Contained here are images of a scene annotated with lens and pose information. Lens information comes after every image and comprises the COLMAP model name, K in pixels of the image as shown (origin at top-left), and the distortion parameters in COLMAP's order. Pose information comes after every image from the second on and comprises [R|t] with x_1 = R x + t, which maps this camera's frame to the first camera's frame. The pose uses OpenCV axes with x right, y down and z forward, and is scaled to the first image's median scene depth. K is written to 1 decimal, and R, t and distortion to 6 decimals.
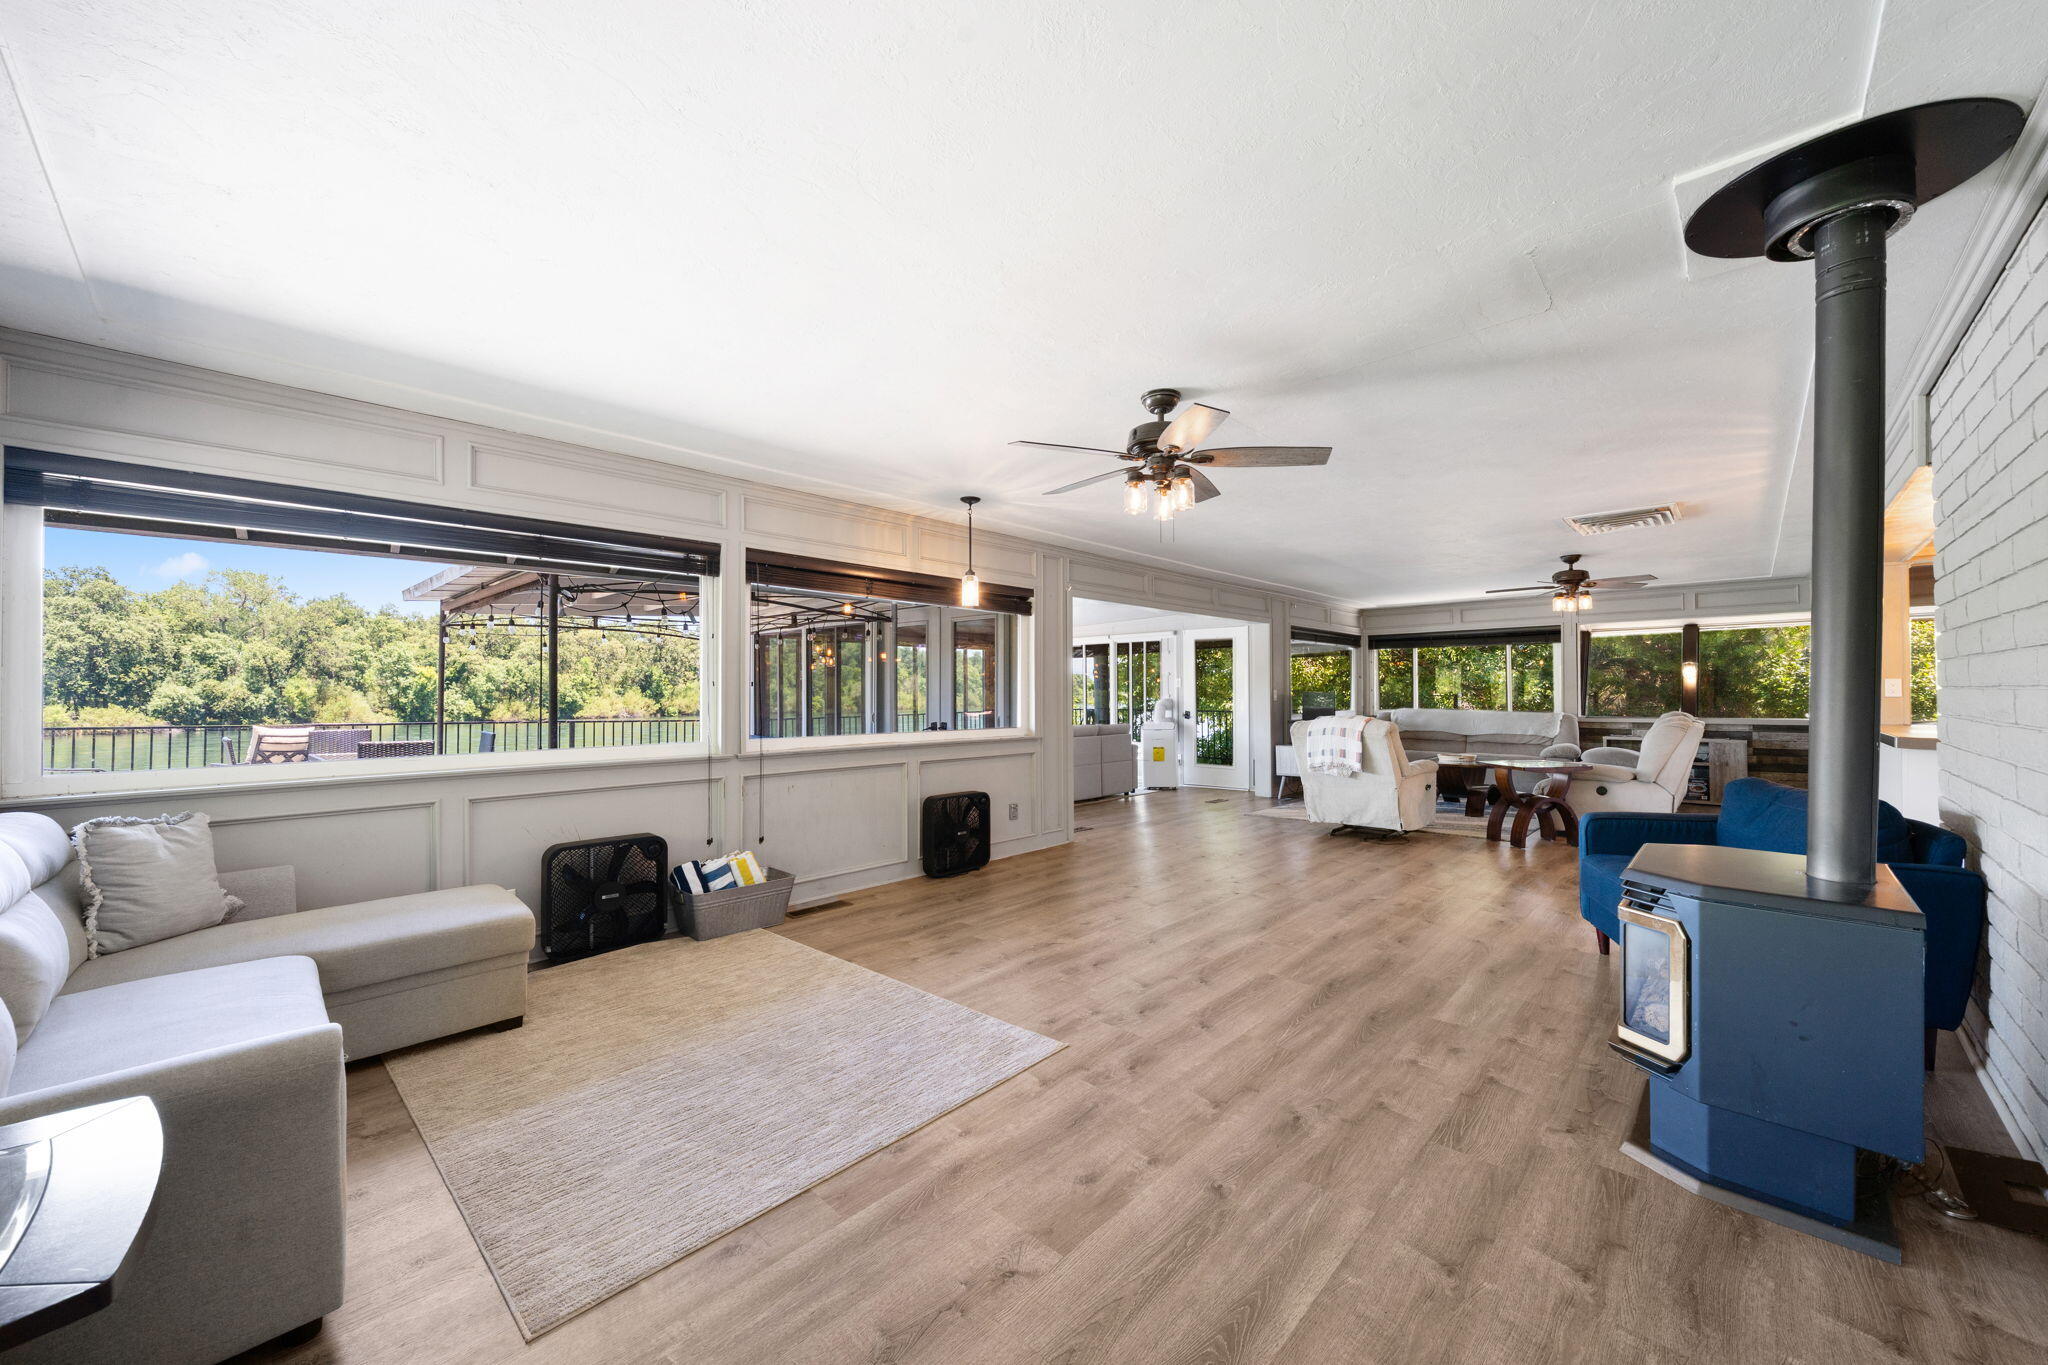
lens RADIAL K [[785.0, 0, 1018.3], [0, 785.0, 691.3], [0, 0, 1]] dist [0.000528, -0.000389]
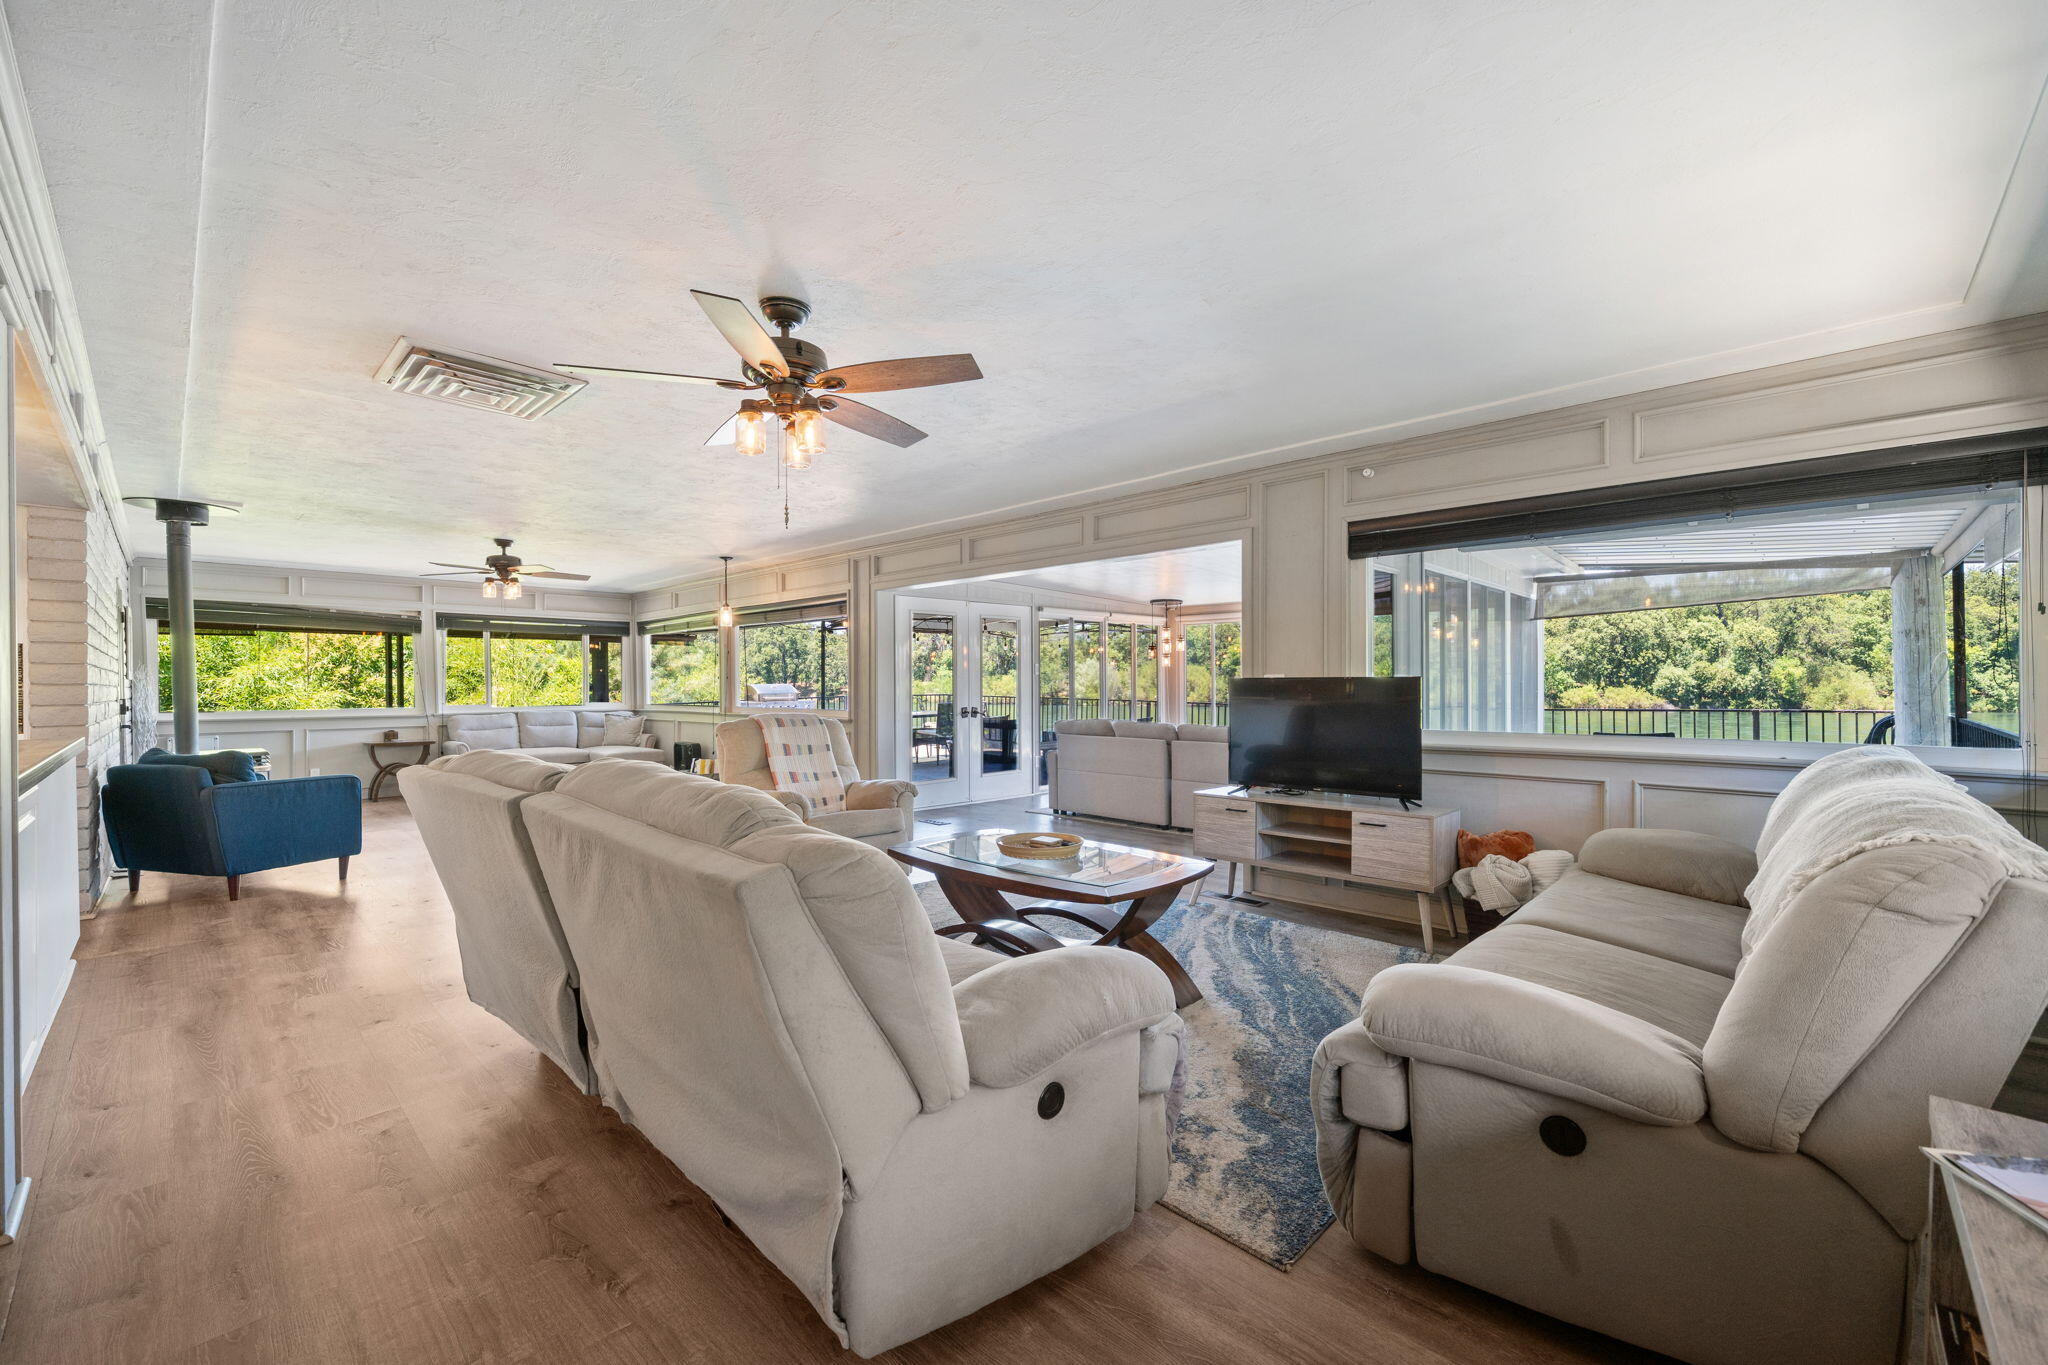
lens RADIAL K [[827.8, 0, 1010.8], [0, 827.8, 676.2], [0, 0, 1]] dist [0.001729, -0.000640]
pose [[-0.005561, -0.003092, -0.999980, 1.072773], [0.008734, 0.999957, -0.003140, 0.001611], [0.999946, -0.008751, -0.005534, 1.227153]]
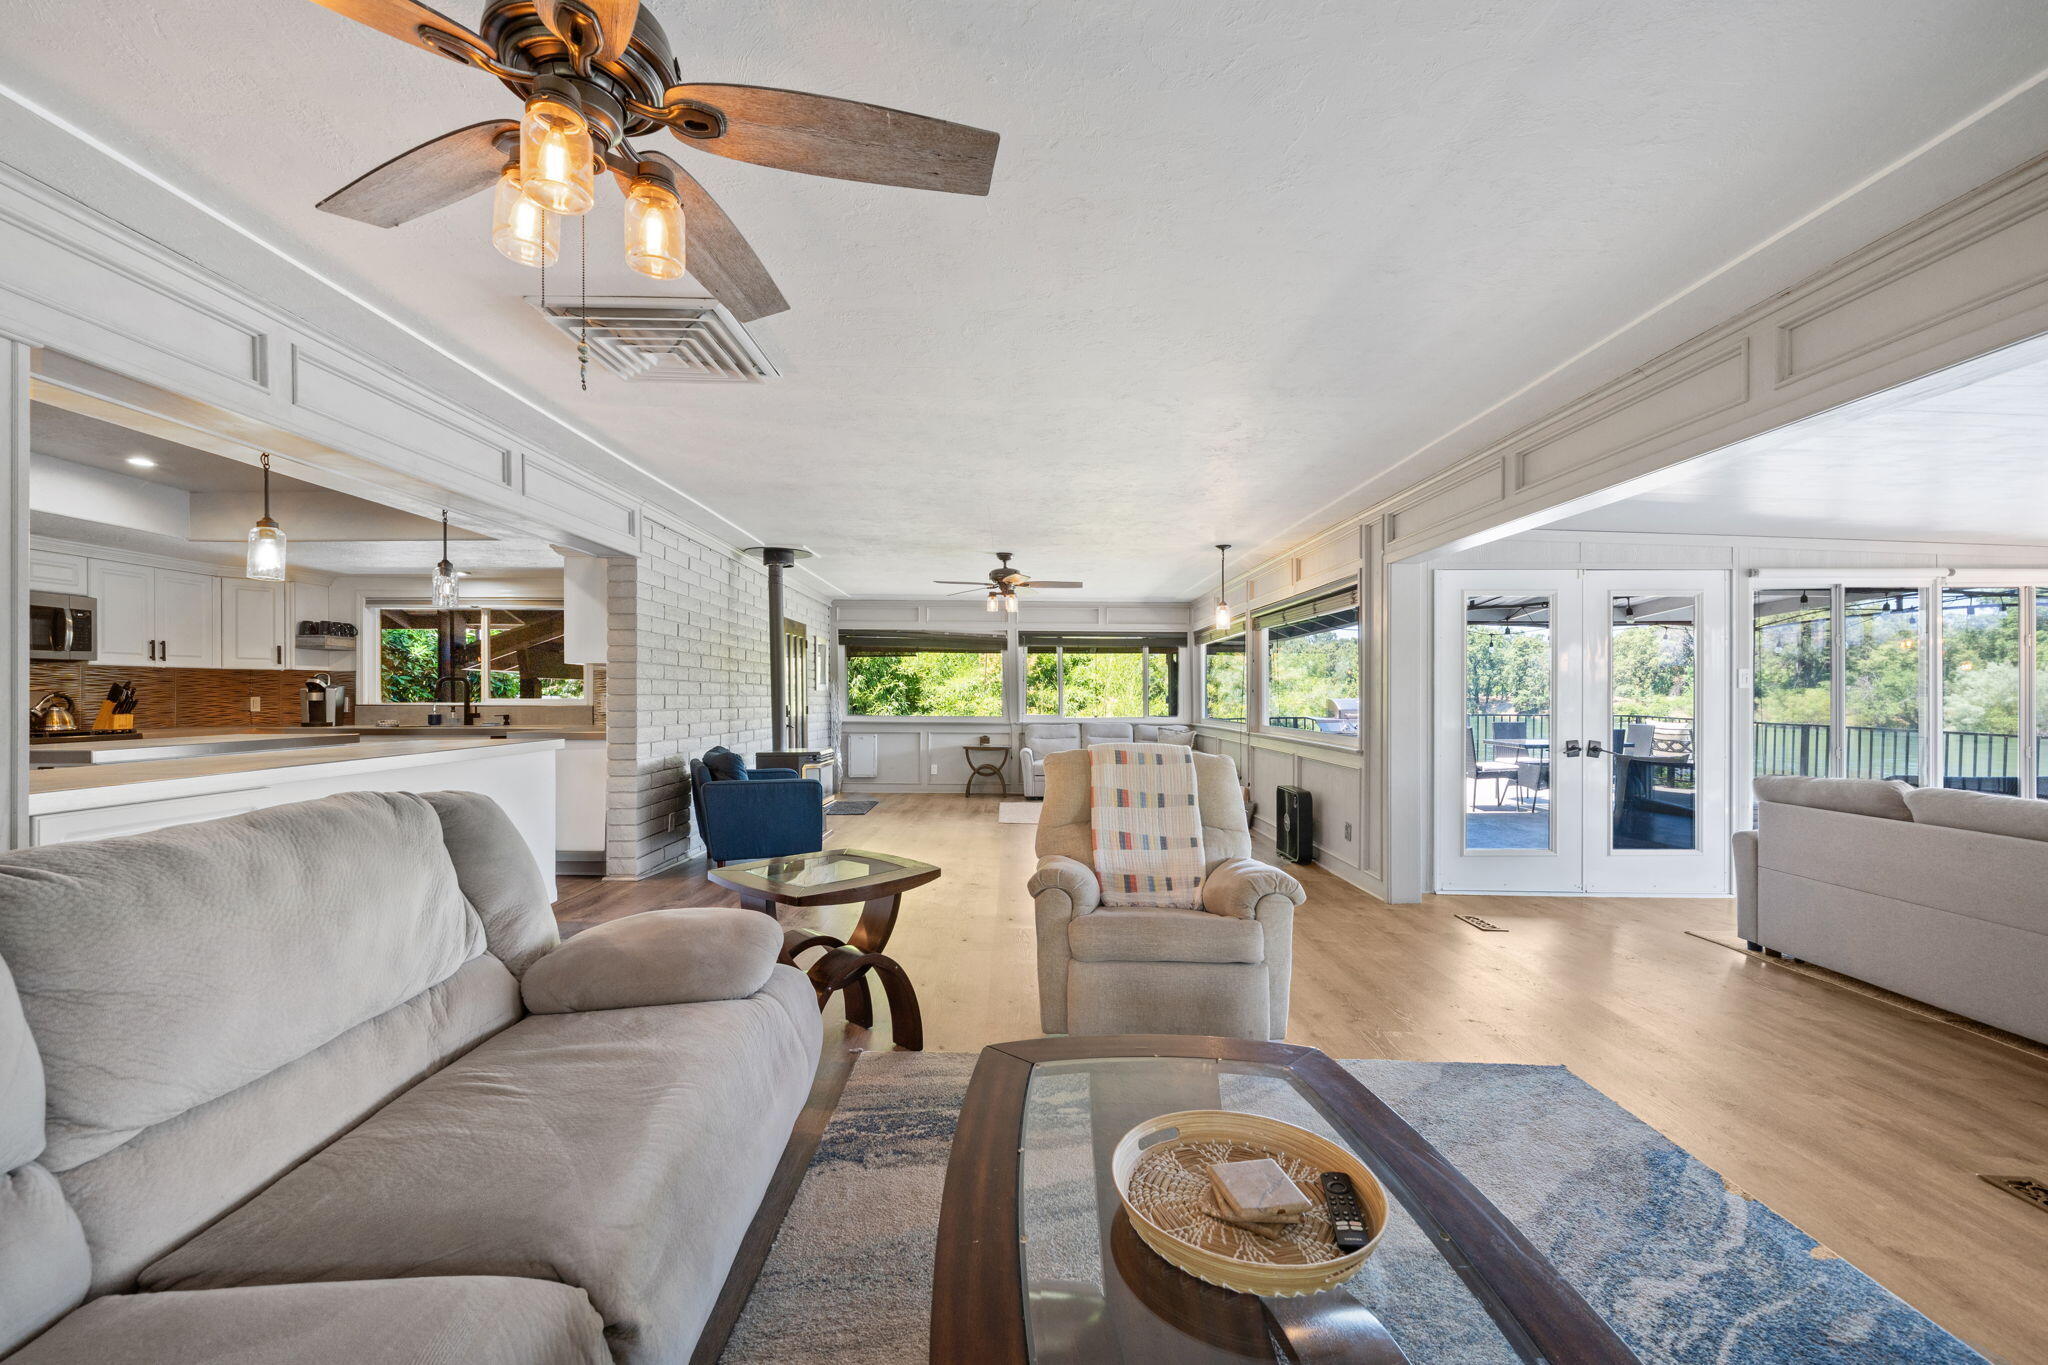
lens RADIAL K [[806.7, 0, 1008.6], [0, 806.7, 692.6], [0, 0, 1]] dist [-0.005139, 0.000903]
pose [[-0.718116, -0.000734, -0.695923, 0.766158], [0.001560, 0.999995, -0.002664, 0.000439], [0.695922, -0.002998, -0.718111, 1.314445]]
